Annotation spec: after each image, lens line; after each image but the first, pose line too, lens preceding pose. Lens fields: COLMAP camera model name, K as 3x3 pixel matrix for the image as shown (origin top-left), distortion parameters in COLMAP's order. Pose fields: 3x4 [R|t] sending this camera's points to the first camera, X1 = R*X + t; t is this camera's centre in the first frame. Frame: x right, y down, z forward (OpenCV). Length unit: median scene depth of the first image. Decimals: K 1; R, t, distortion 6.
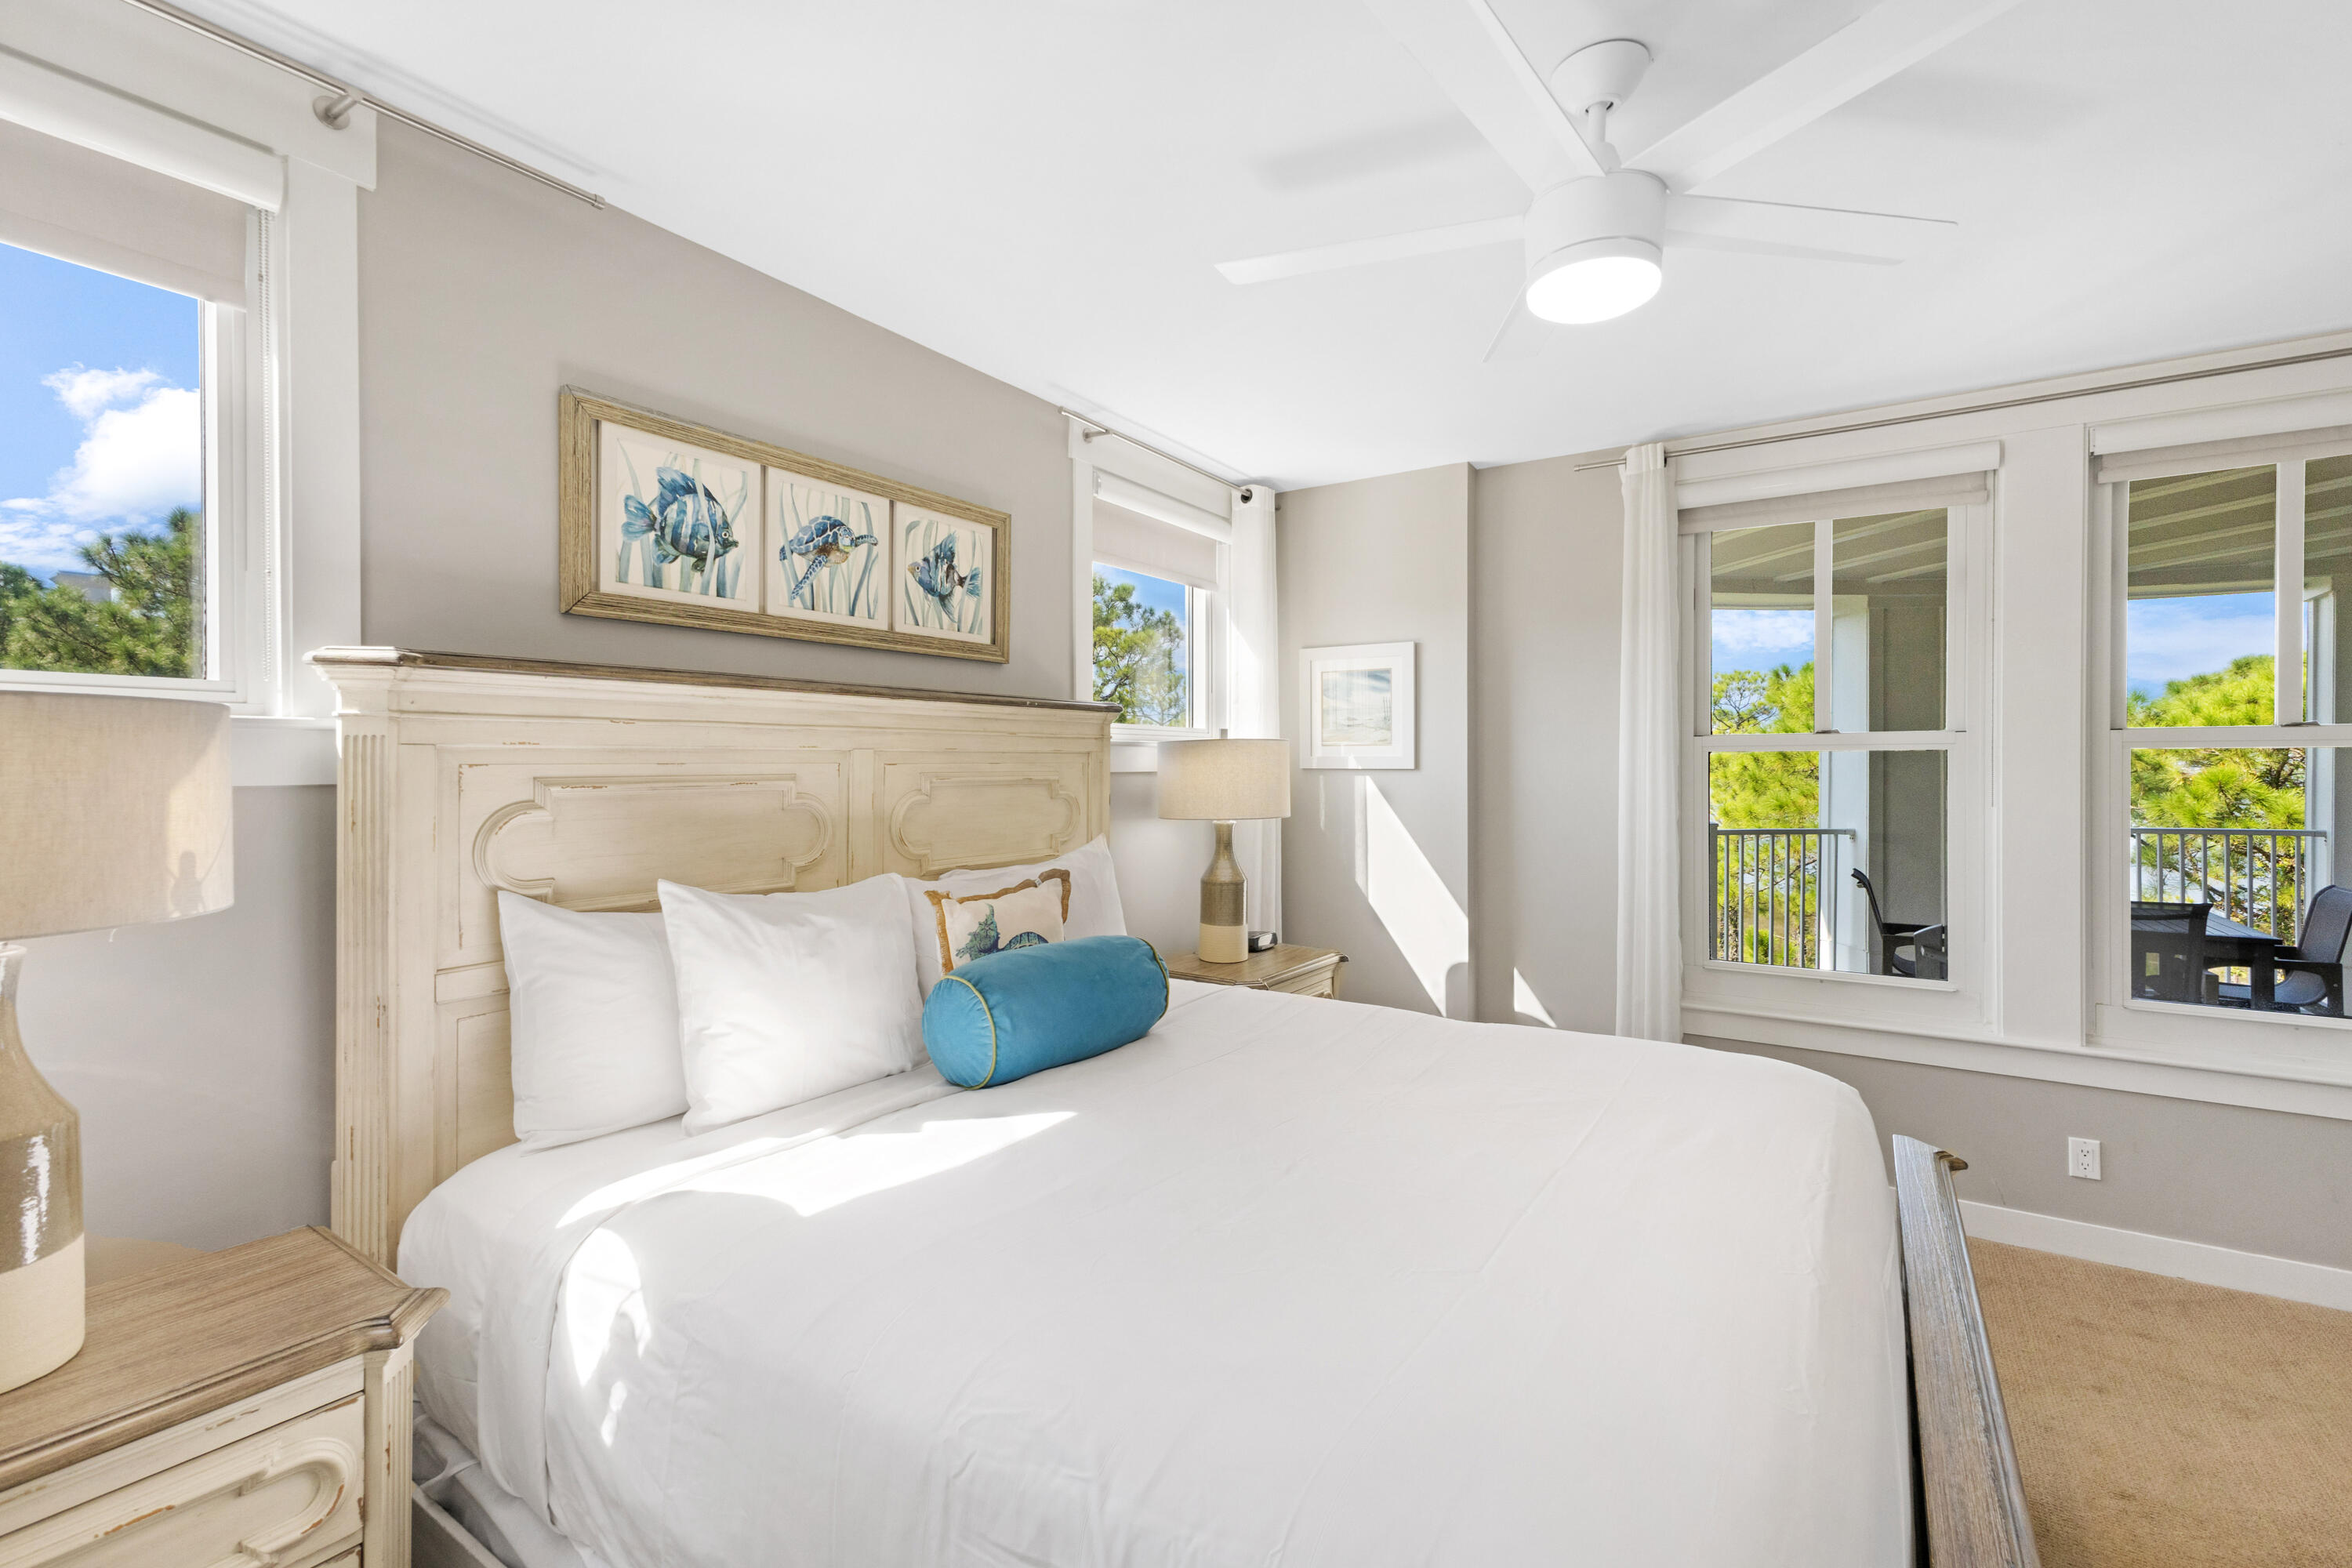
lens RADIAL K [[1041.4, 0, 1170.3], [0, 1041.4, 774.0], [0, 0, 1]] dist [0.001292, -0.000048]
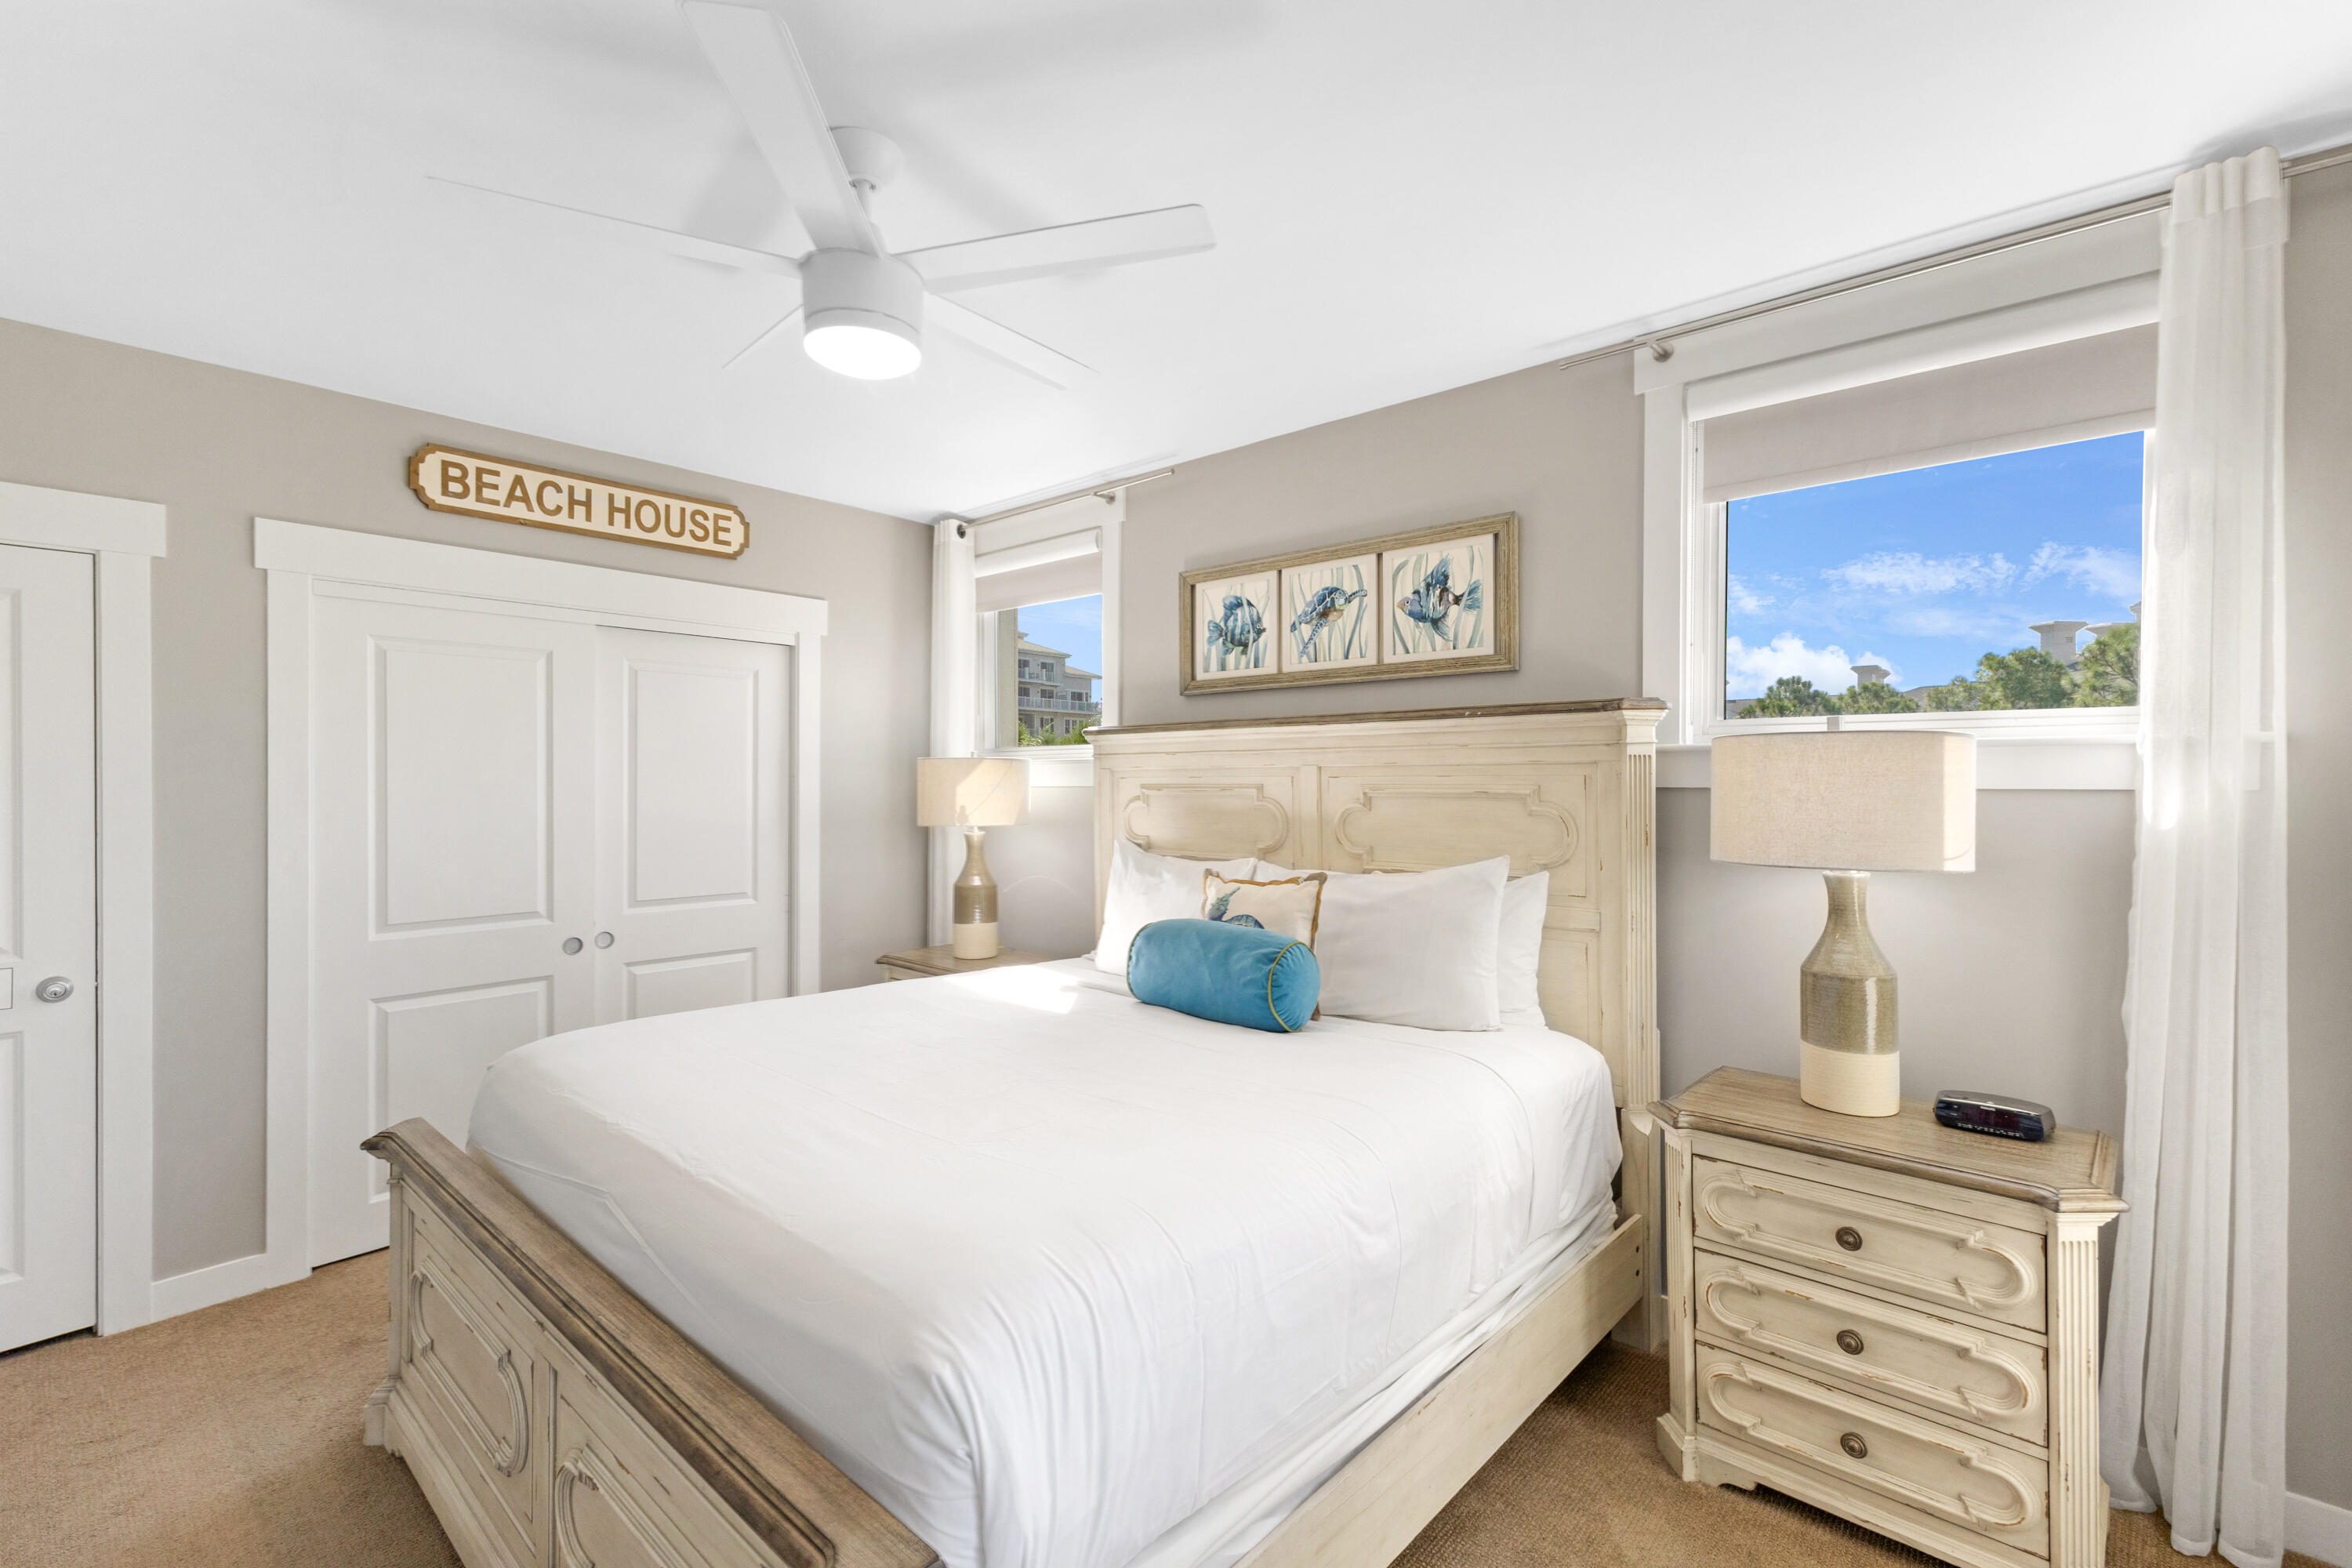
lens RADIAL K [[1041.4, 0, 1174.5], [0, 1041.4, 788.7], [0, 0, 1]] dist [0.001292, -0.000048]
pose [[-0.153910, 0.006415, -0.988064, 0.991487], [-0.010988, 0.999906, 0.008204, -0.003734], [0.988024, 0.012119, -0.153825, 1.014741]]
